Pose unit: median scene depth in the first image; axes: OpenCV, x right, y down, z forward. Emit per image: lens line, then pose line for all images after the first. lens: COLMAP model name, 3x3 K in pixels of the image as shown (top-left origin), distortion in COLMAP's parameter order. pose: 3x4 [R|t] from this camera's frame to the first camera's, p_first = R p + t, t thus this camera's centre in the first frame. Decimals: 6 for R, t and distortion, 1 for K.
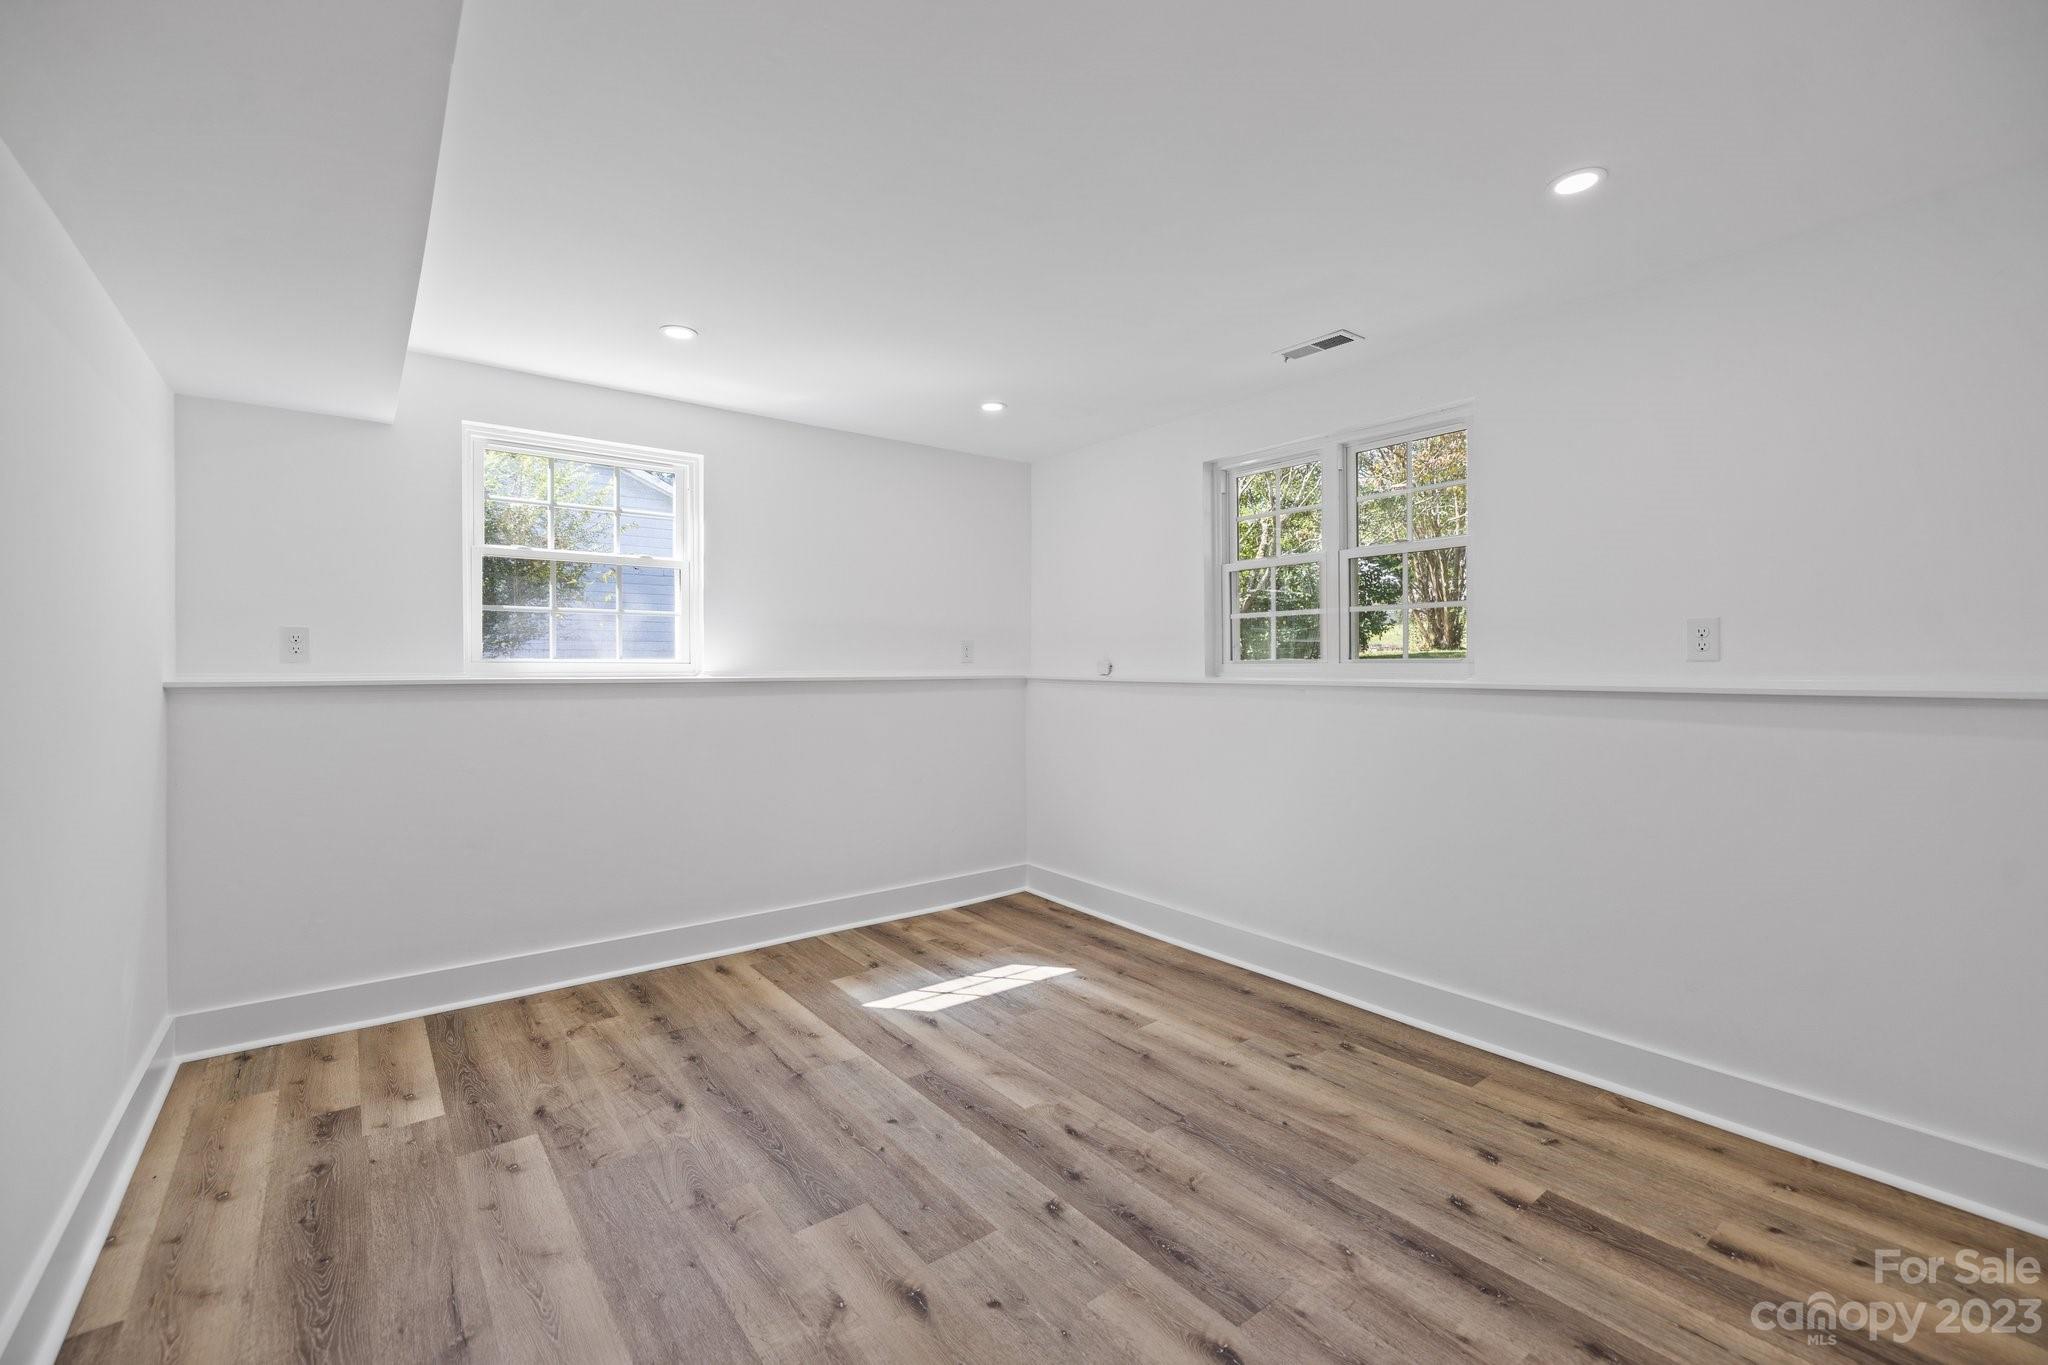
lens RADIAL K [[867.4, 0, 1023.8], [0, 867.4, 647.9], [0, 0, 1]] dist [-0.001202, -0.000345]
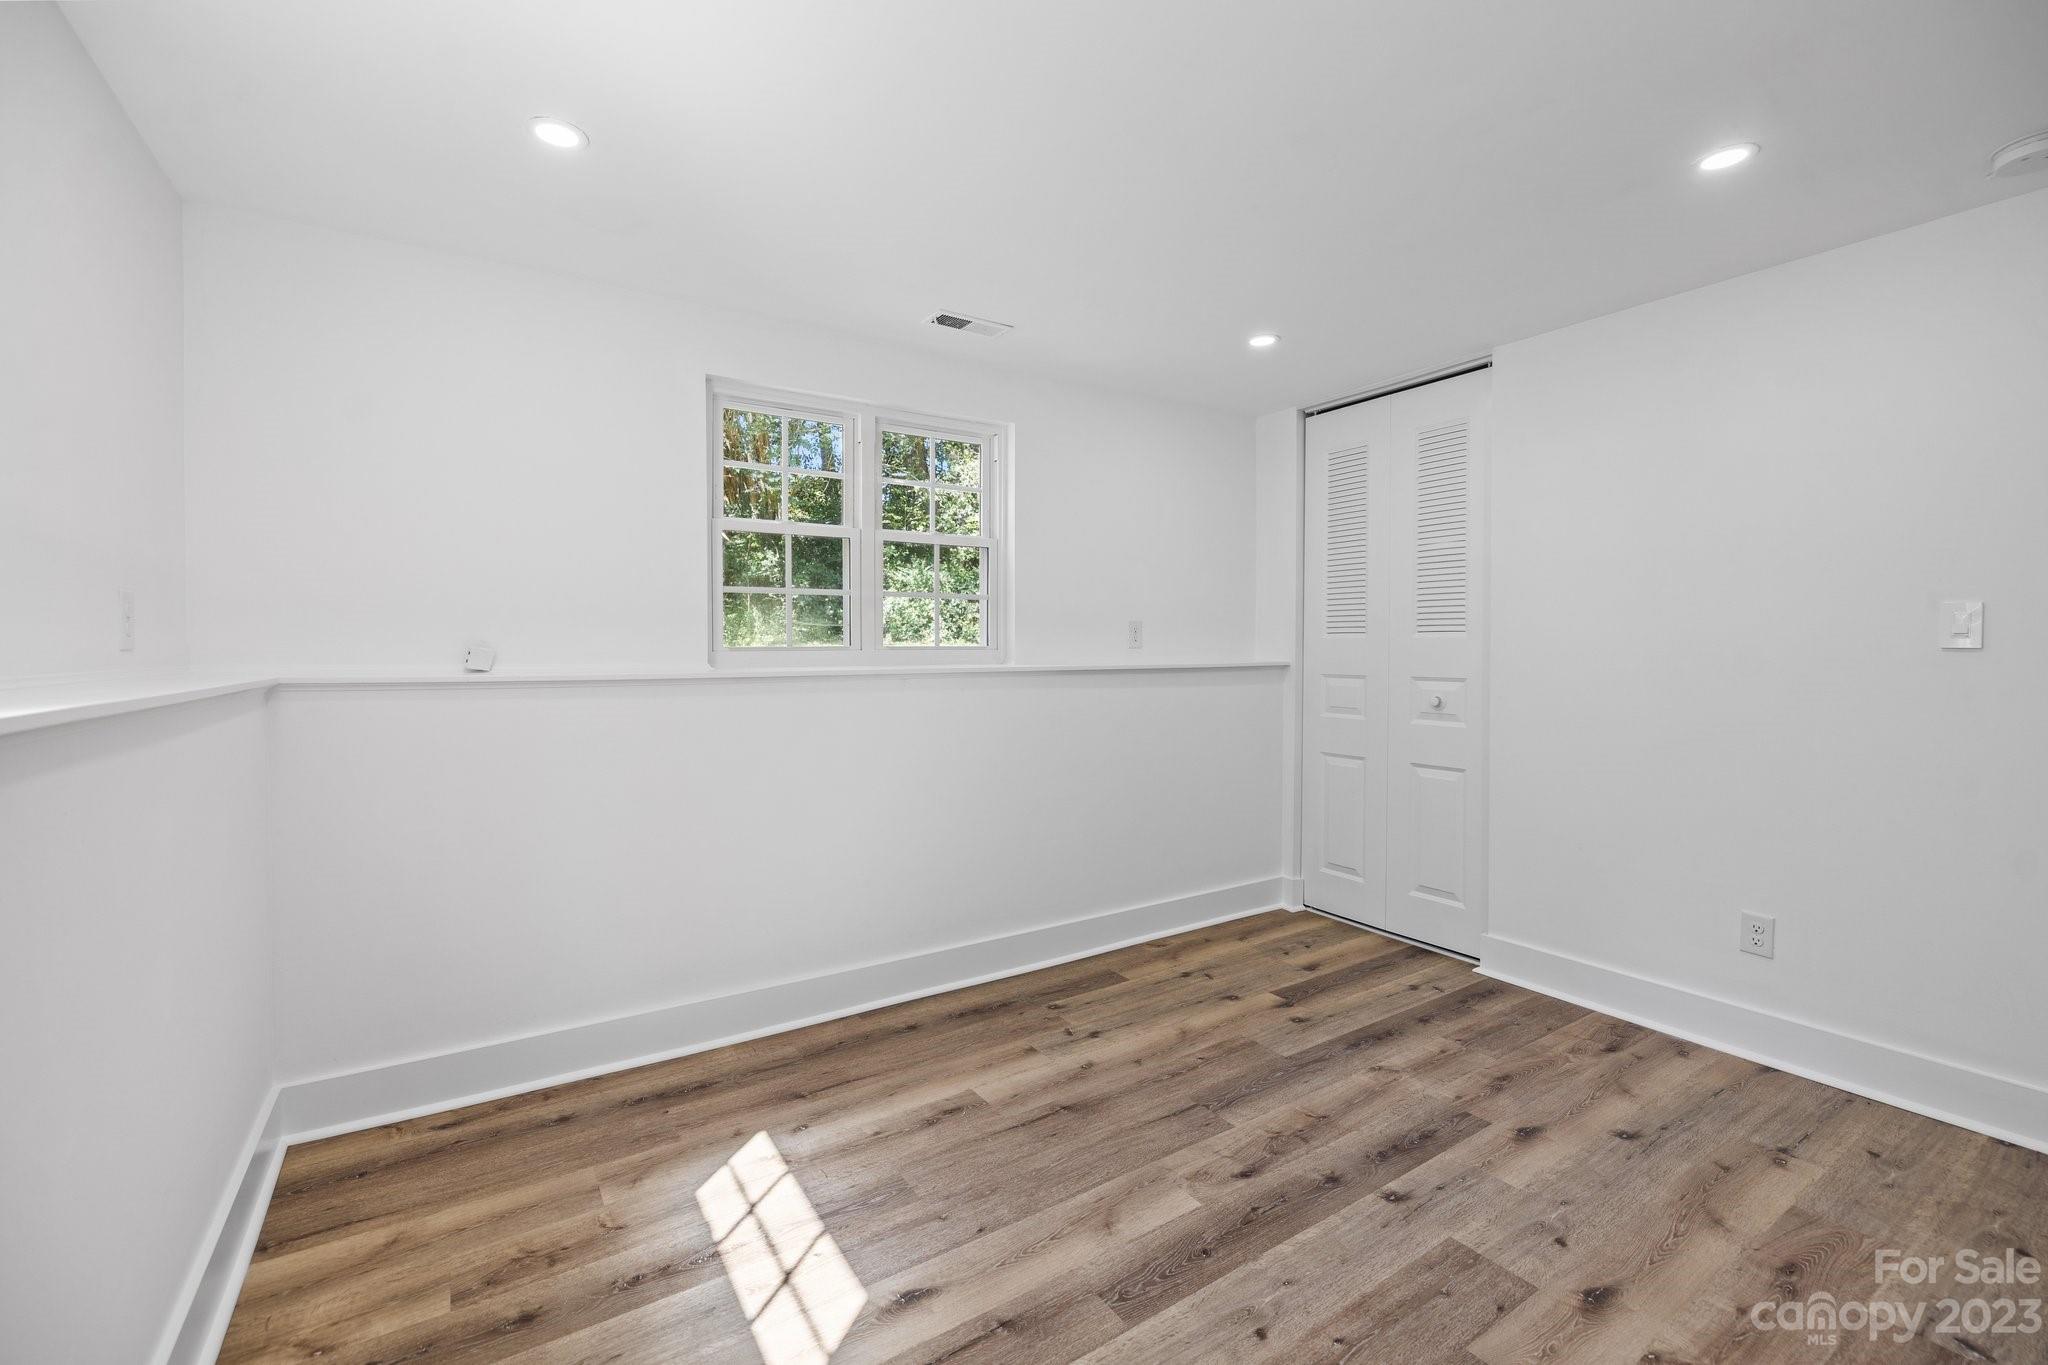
lens RADIAL K [[867.4, 0, 1023.8], [0, 867.4, 647.9], [0, 0, 1]] dist [-0.001202, -0.000345]
pose [[0.084617, 0.002737, 0.996410, -0.741229], [-0.013956, 0.999901, -0.001561, 0.019107], [-0.996316, -0.013774, 0.084647, 1.007590]]
